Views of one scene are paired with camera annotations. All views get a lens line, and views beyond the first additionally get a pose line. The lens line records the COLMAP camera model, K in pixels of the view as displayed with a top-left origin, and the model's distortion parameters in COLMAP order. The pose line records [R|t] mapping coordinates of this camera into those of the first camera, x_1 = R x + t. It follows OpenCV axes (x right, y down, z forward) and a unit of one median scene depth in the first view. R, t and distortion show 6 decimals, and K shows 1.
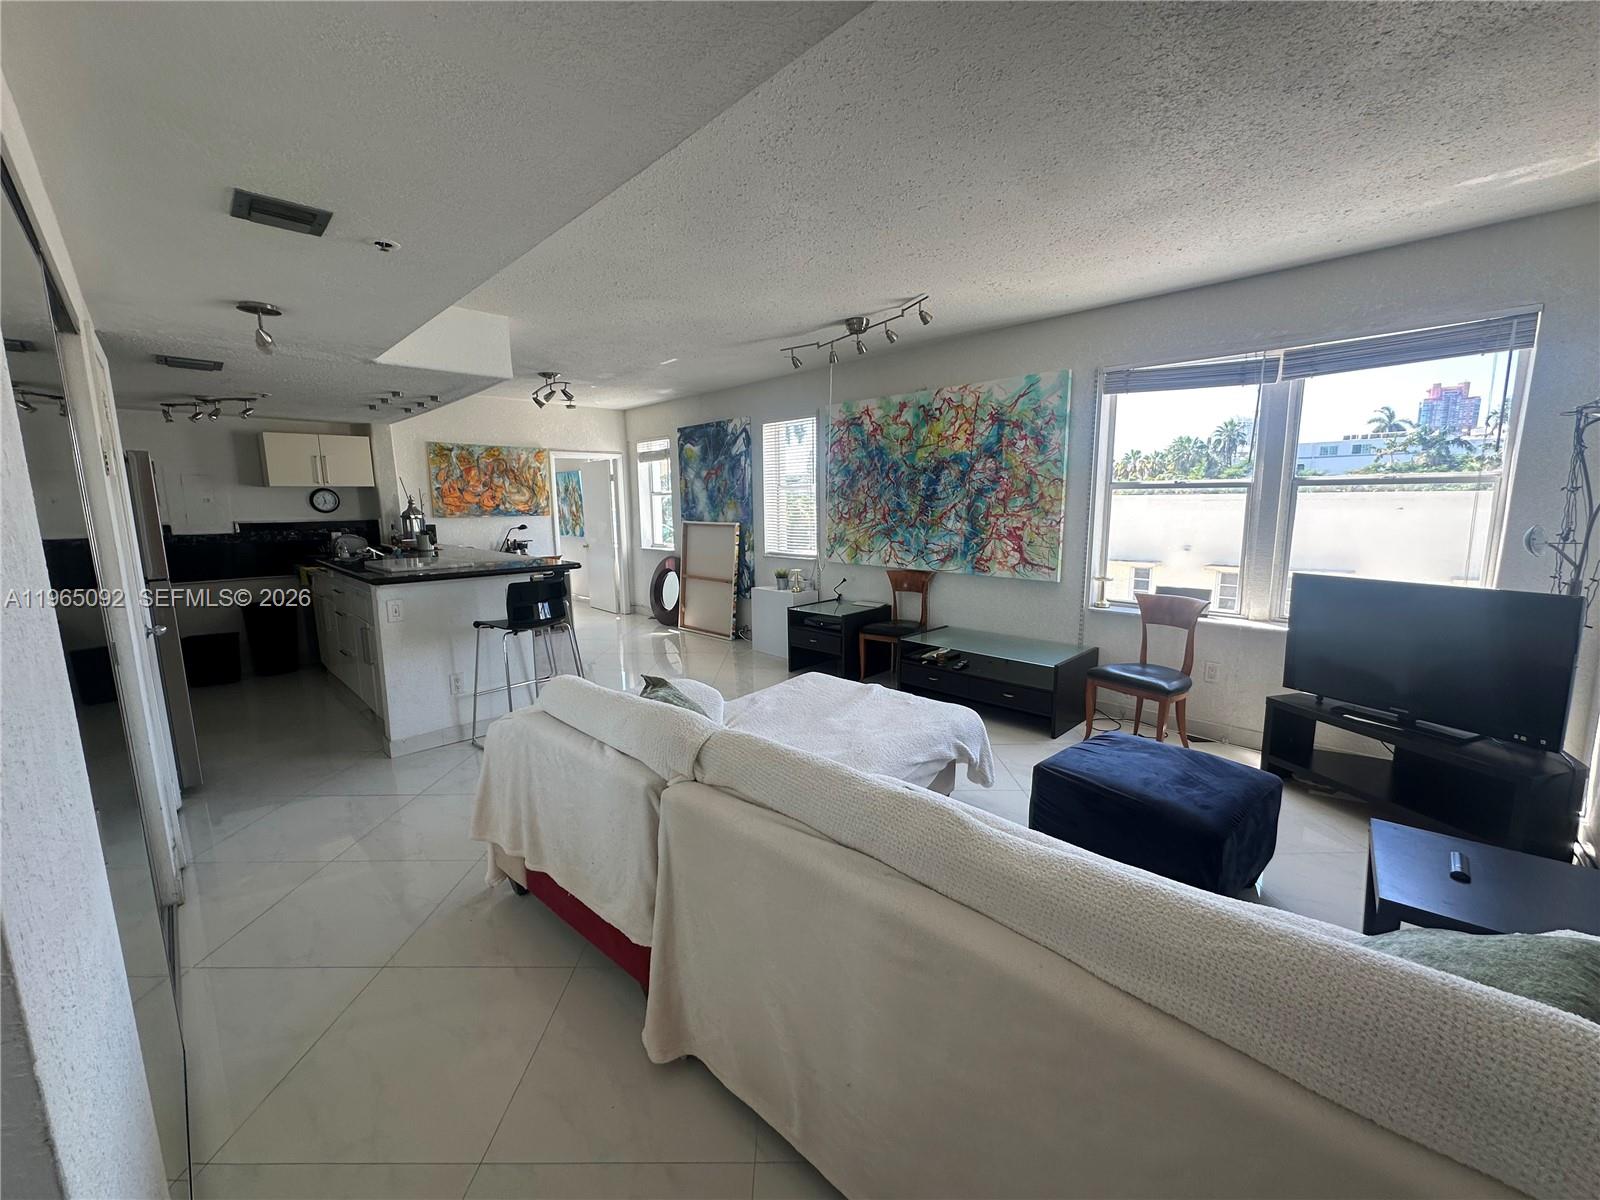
lens RADIAL K [[644.6, 0, 800.0], [0, 644.6, 596.6], [0, 0, 1]] dist [0.000012, -0.000010]
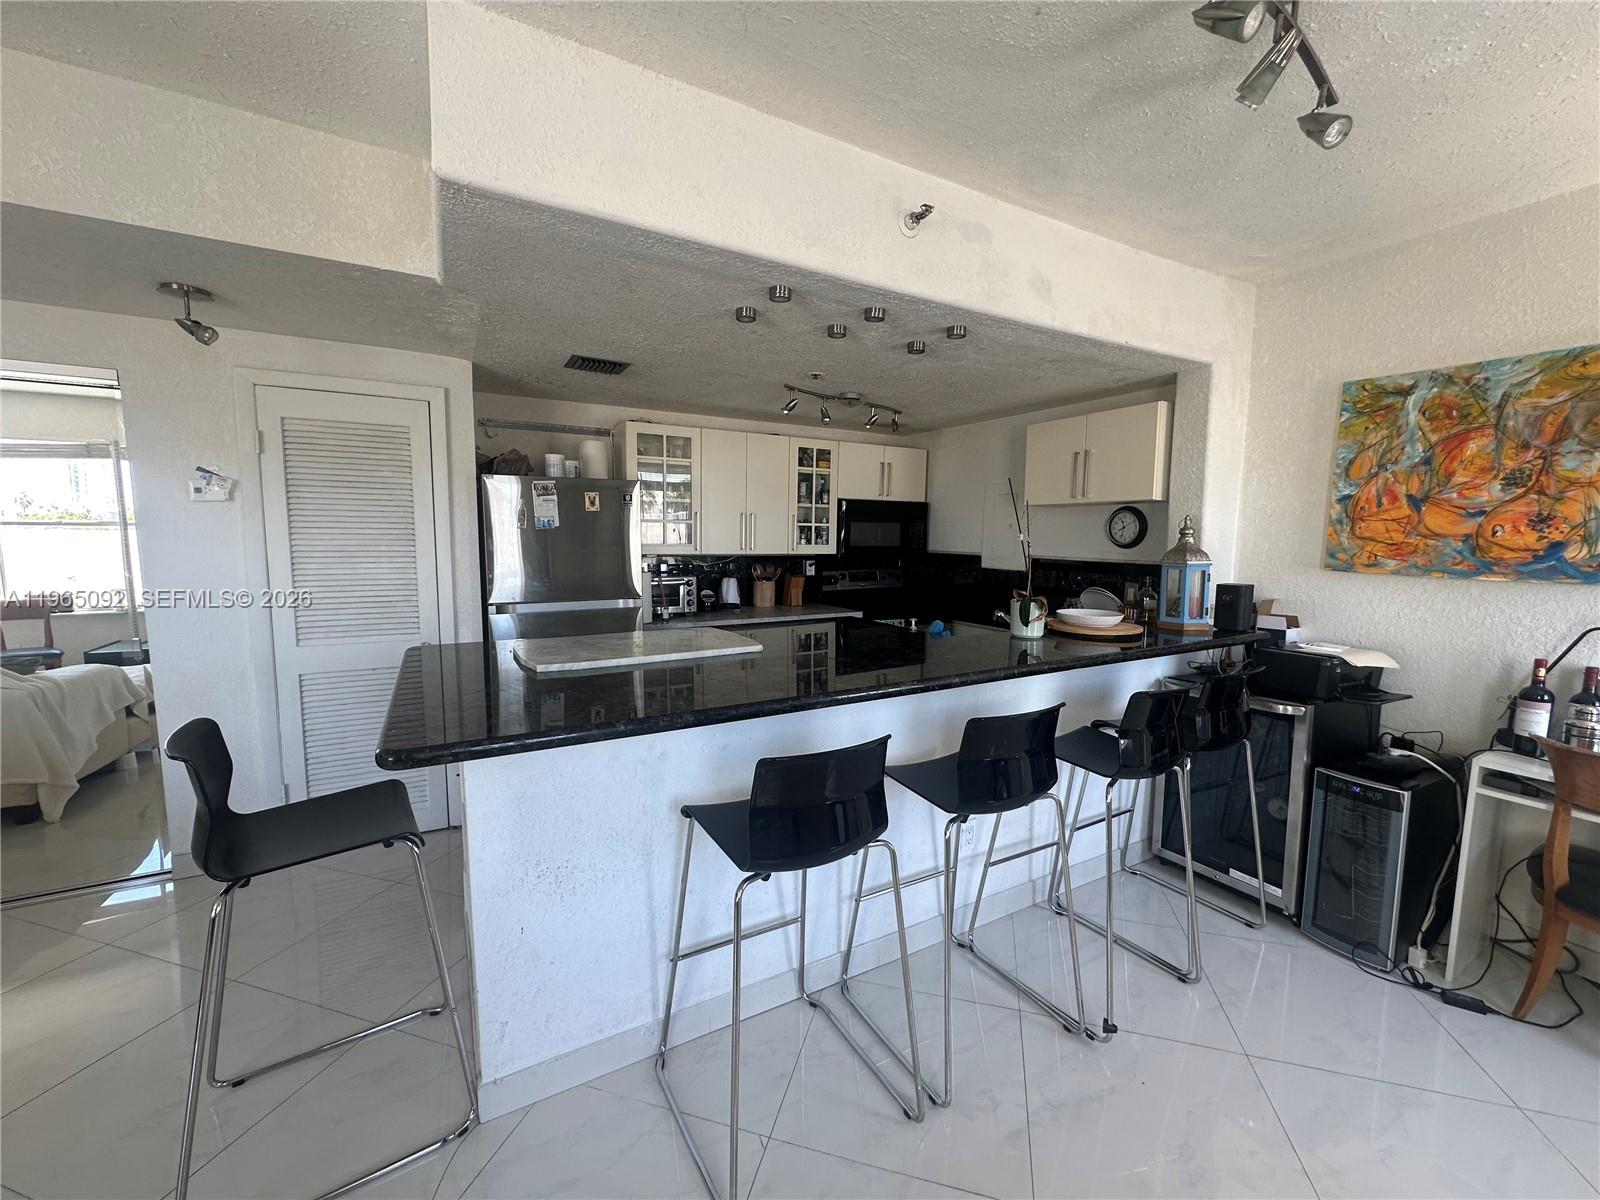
lens RADIAL K [[644.6, 0, 798.7], [0, 644.6, 601.8], [0, 0, 1]] dist [0.000012, -0.000010]
pose [[-0.265286, 0.110313, -0.957838, -0.083487], [-0.151071, 0.976407, 0.154293, -0.112095], [0.952261, 0.185634, -0.242362, 0.761279]]
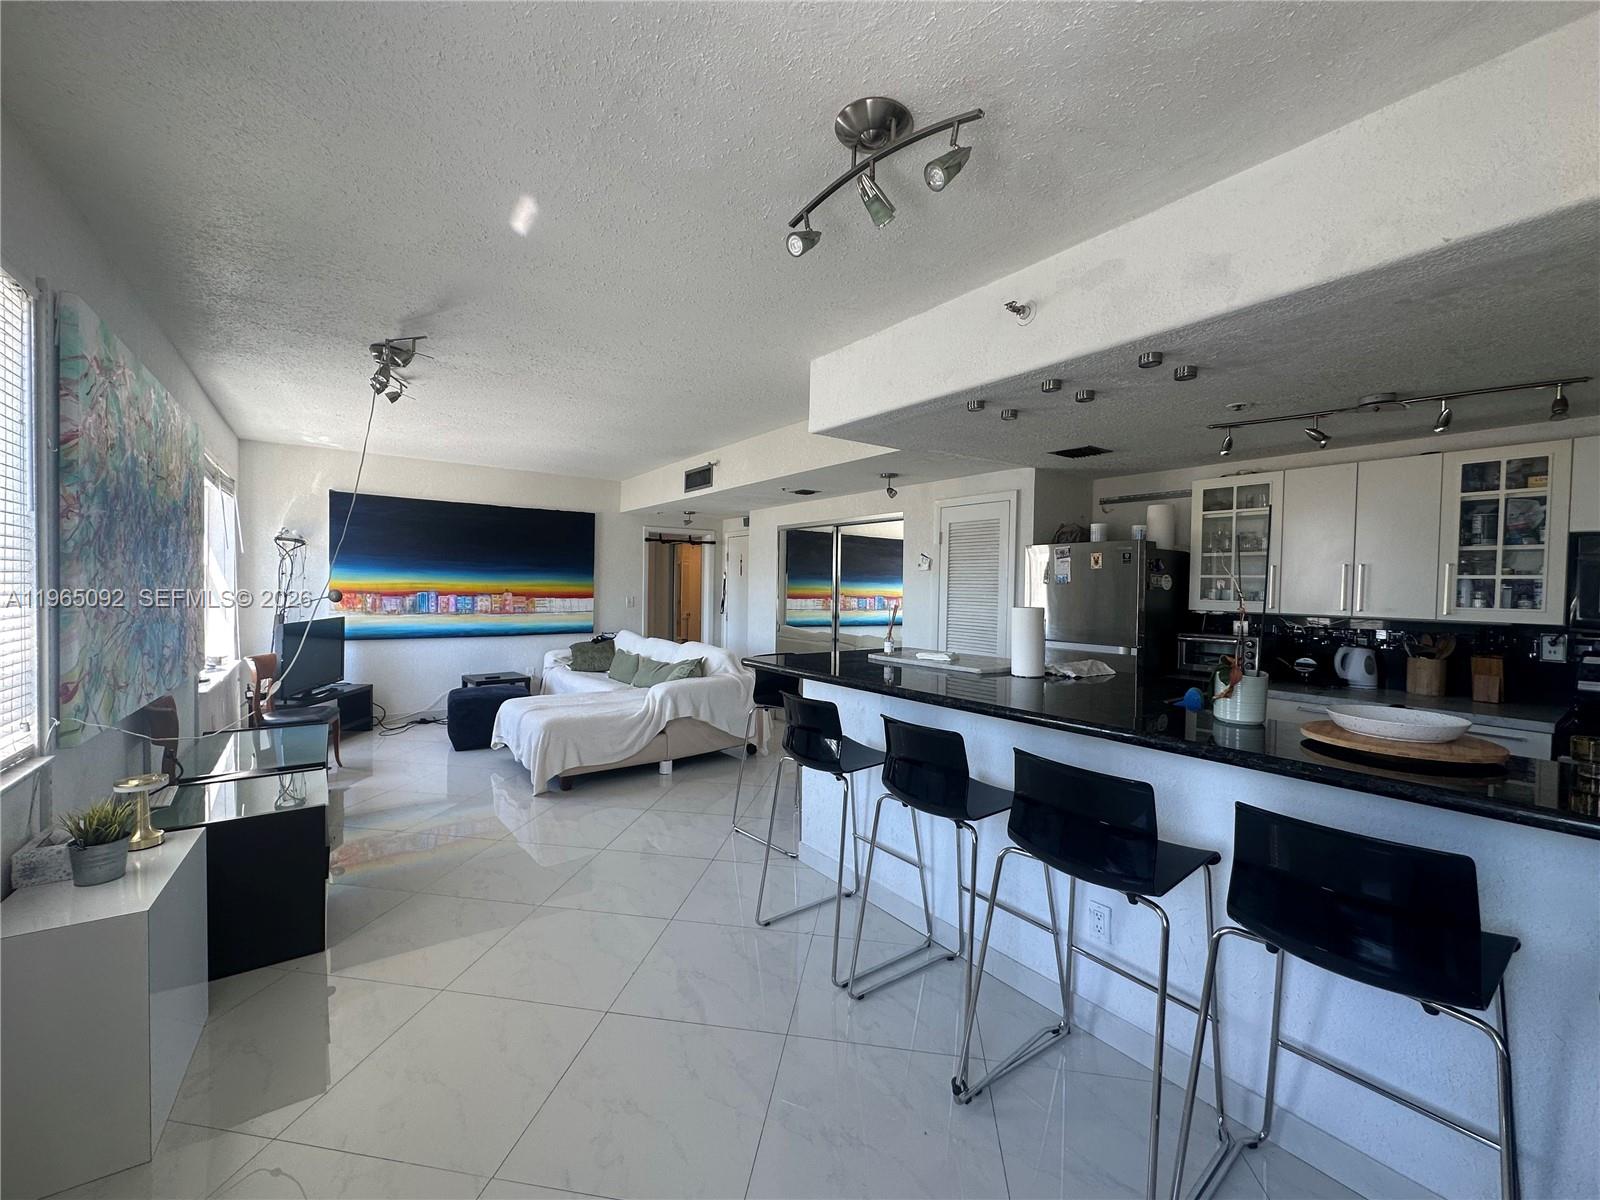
lens RADIAL K [[644.6, 0, 797.7], [0, 644.6, 601.2], [0, 0, 1]] dist [0.000012, -0.000010]
pose [[-0.988381, -0.010202, 0.151653, -0.445743], [0.015901, 0.985330, 0.169919, -0.171761], [-0.151161, 0.170356, -0.973719, 1.230574]]
